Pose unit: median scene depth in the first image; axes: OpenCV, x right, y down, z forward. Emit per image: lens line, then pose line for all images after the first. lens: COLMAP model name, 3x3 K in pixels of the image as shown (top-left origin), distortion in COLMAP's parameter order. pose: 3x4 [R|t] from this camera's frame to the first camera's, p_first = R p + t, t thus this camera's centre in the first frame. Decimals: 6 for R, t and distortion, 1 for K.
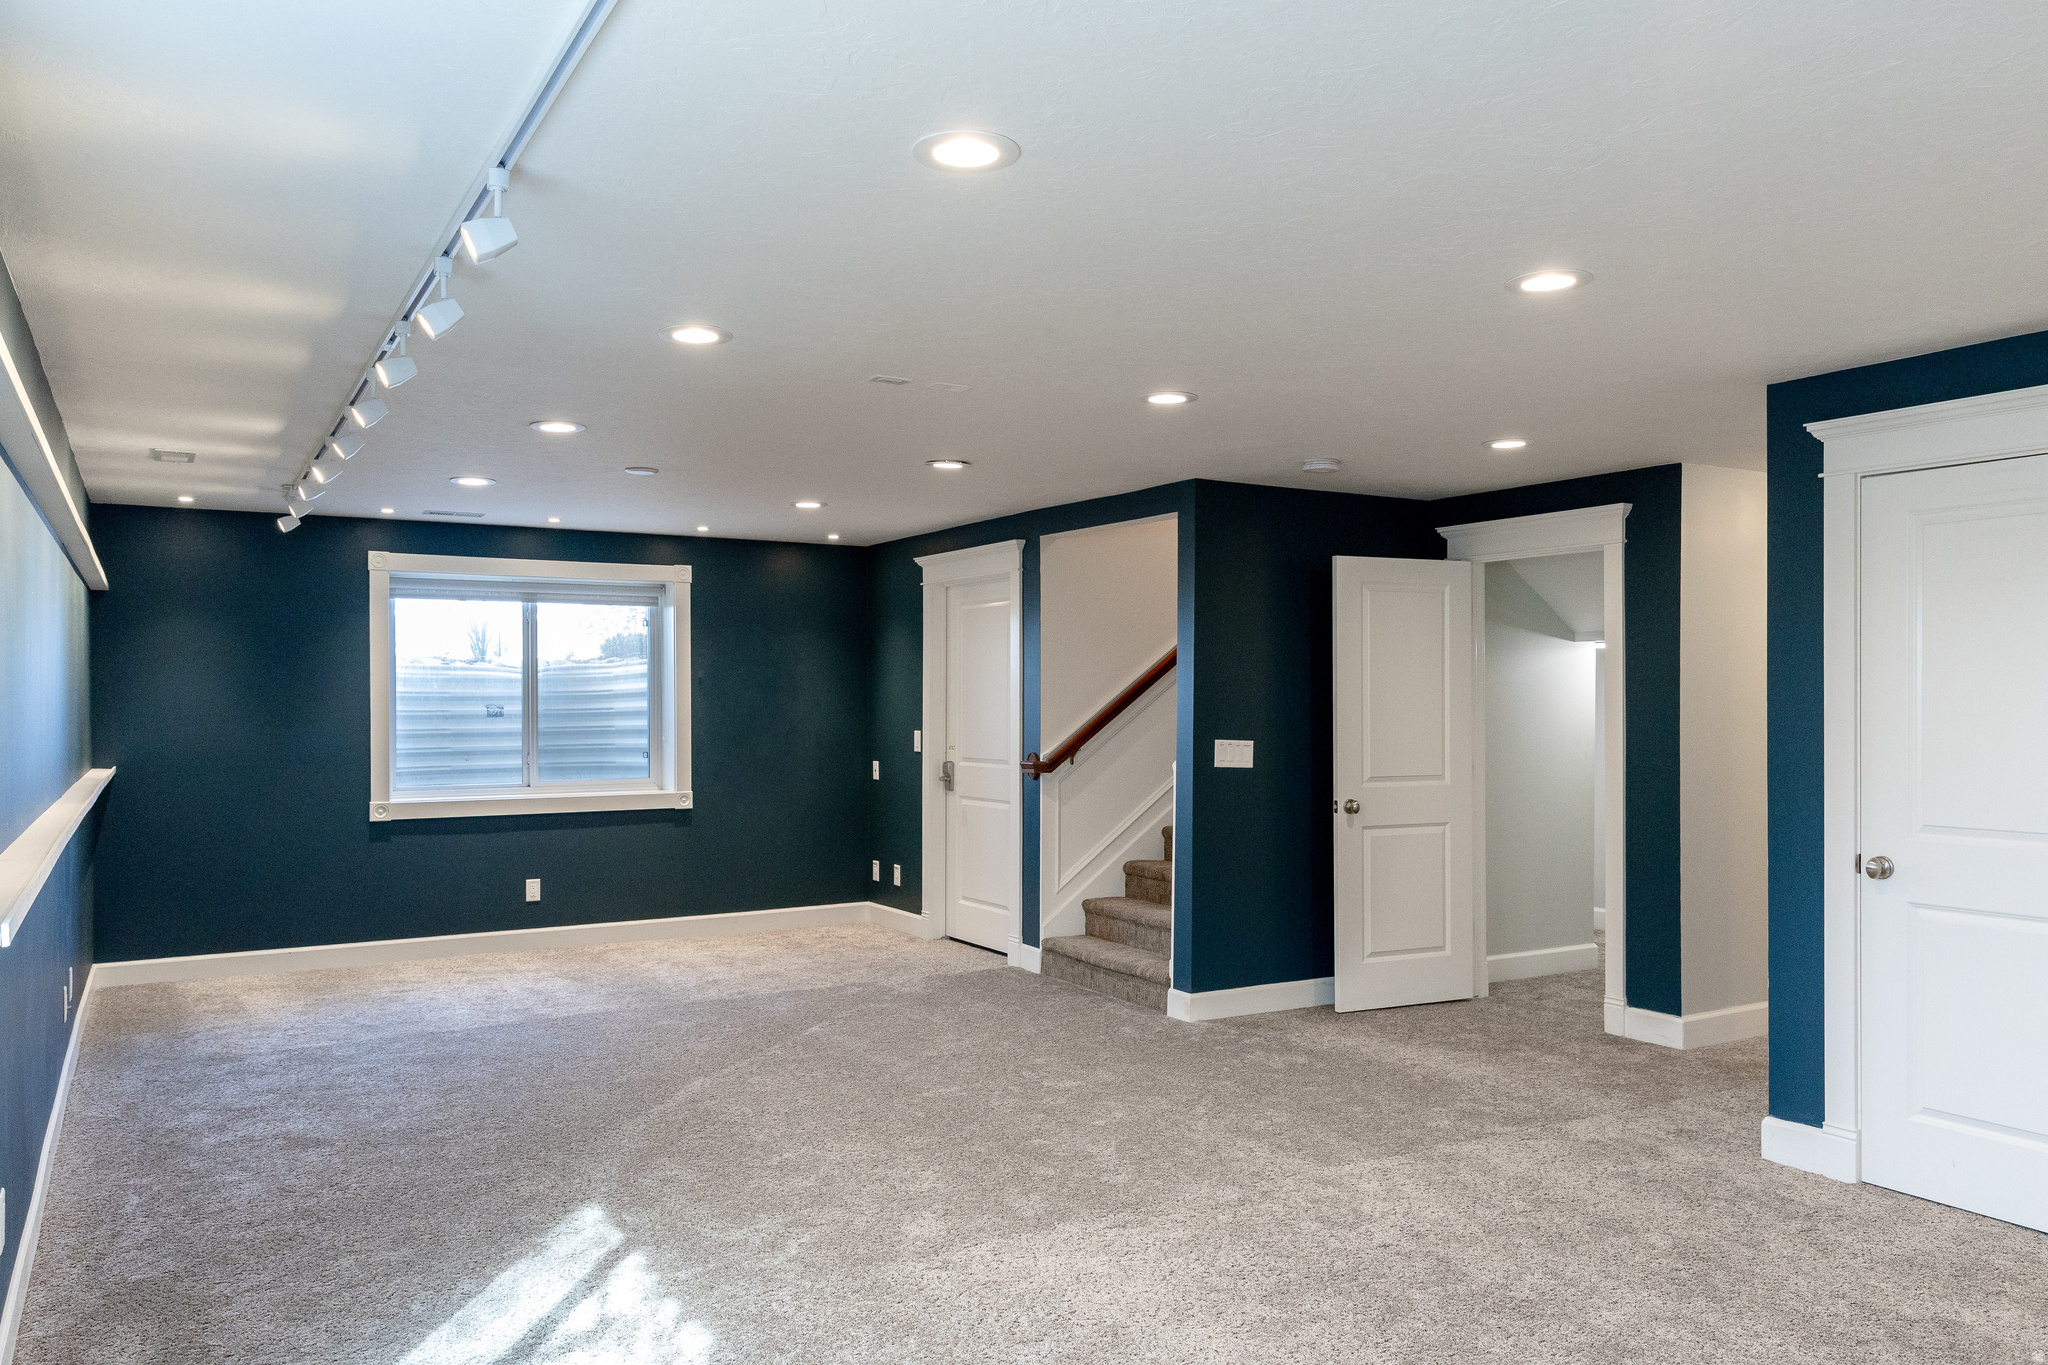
lens RADIAL K [[1386.2, 0, 1023.7], [0, 1386.2, 692.1], [0, 0, 1]] dist [0.019516, 0.004483]
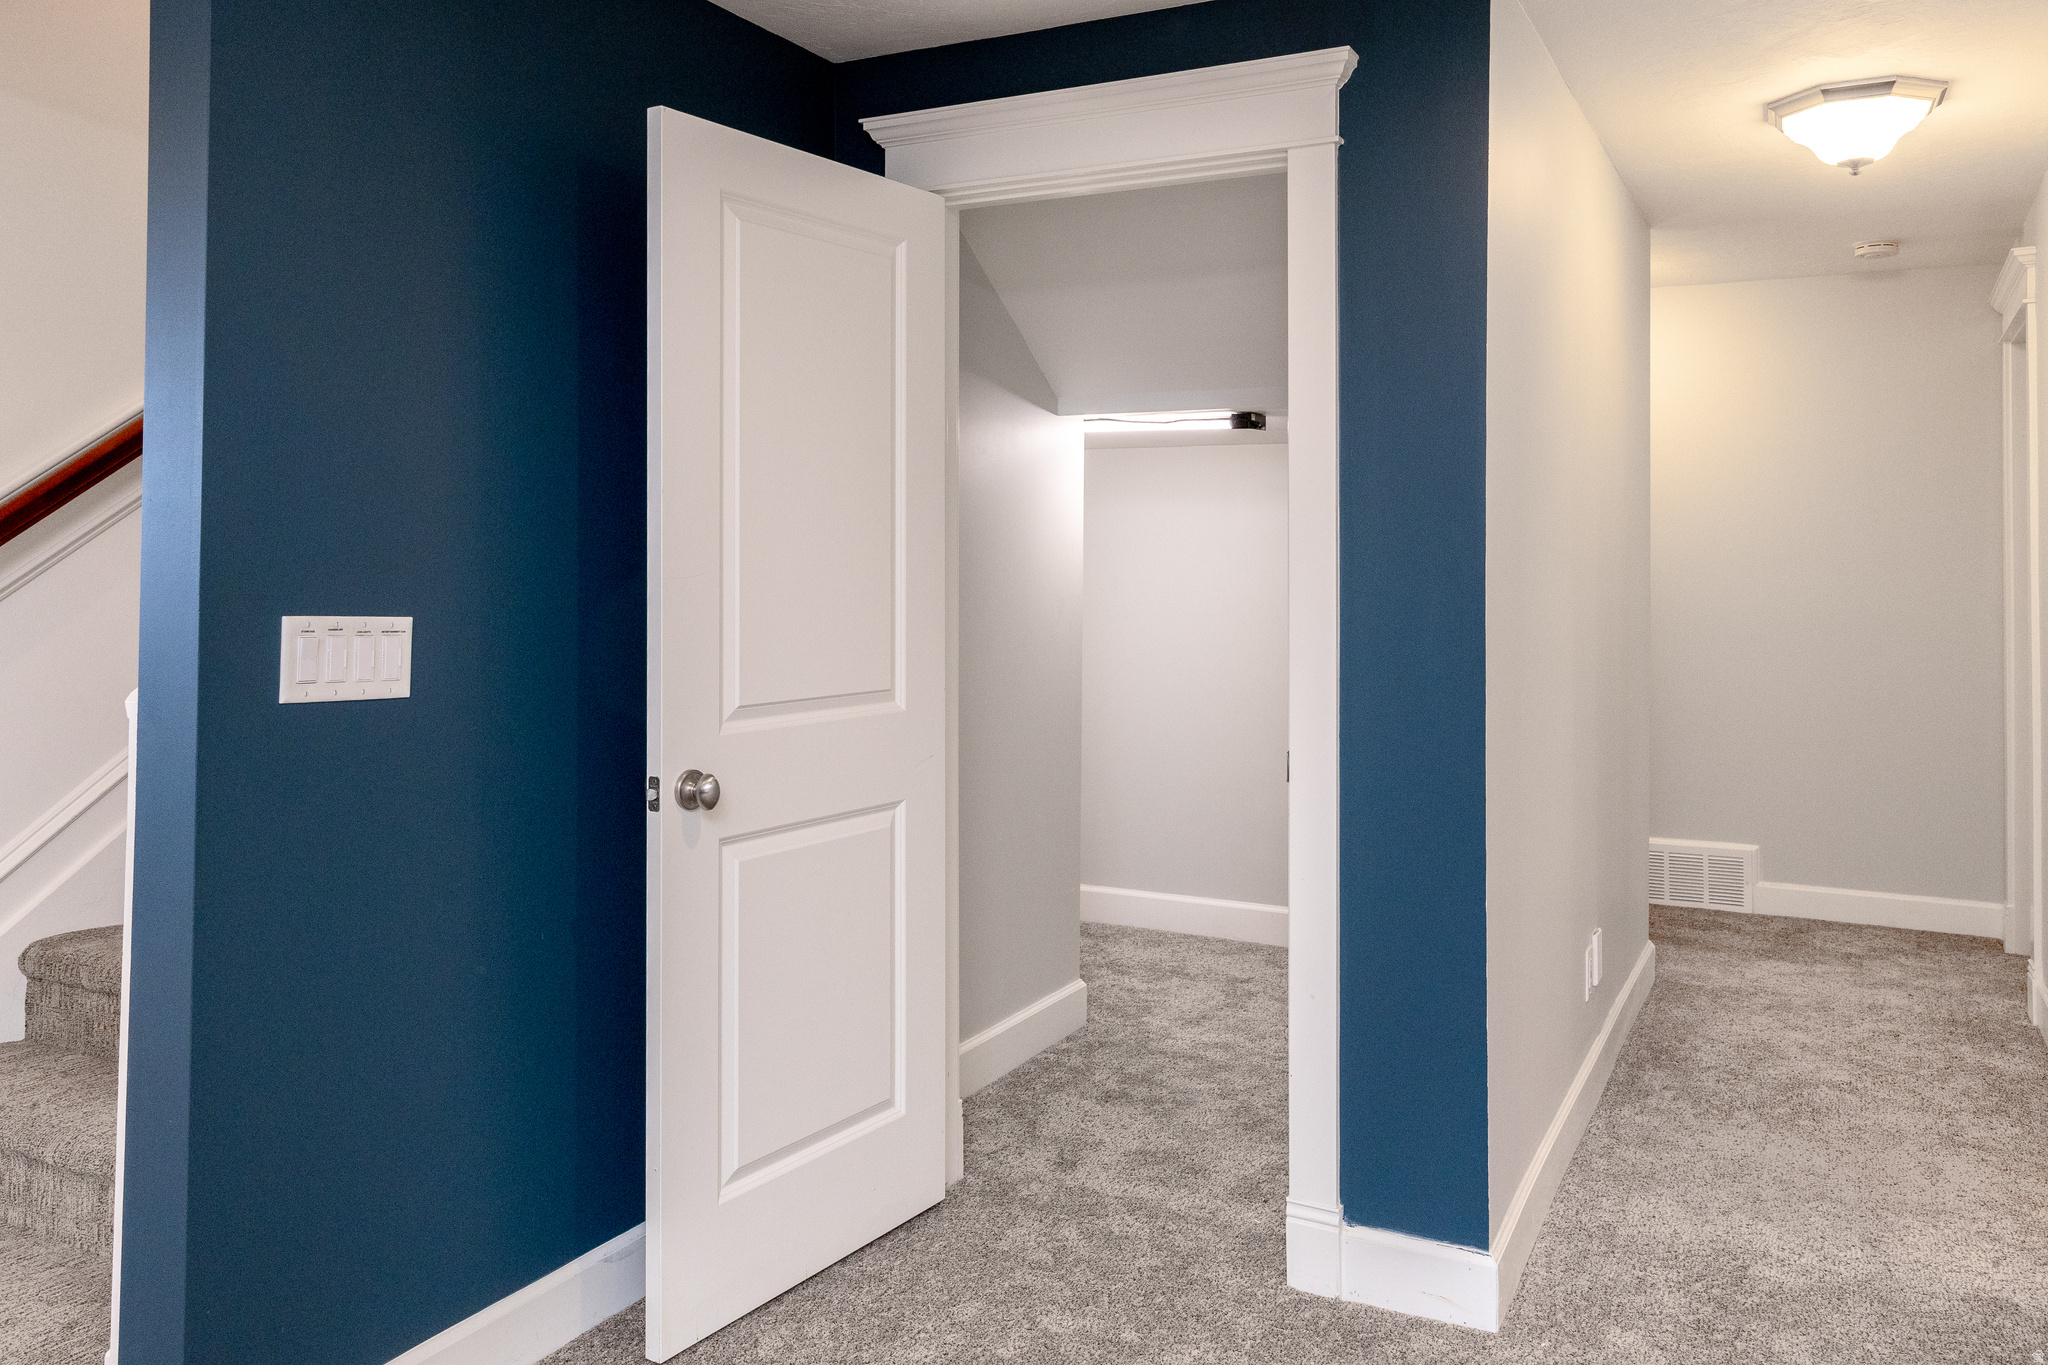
lens RADIAL K [[1386.2, 0, 995.5], [0, 1386.2, 567.7], [0, 0, 1]] dist [0.019516, 0.004483]
pose [[0.834799, 0.000752, 0.550554, 0.098578], [-0.008297, 0.999903, 0.011213, 0.018297], [-0.550492, -0.013929, 0.834724, 0.645247]]
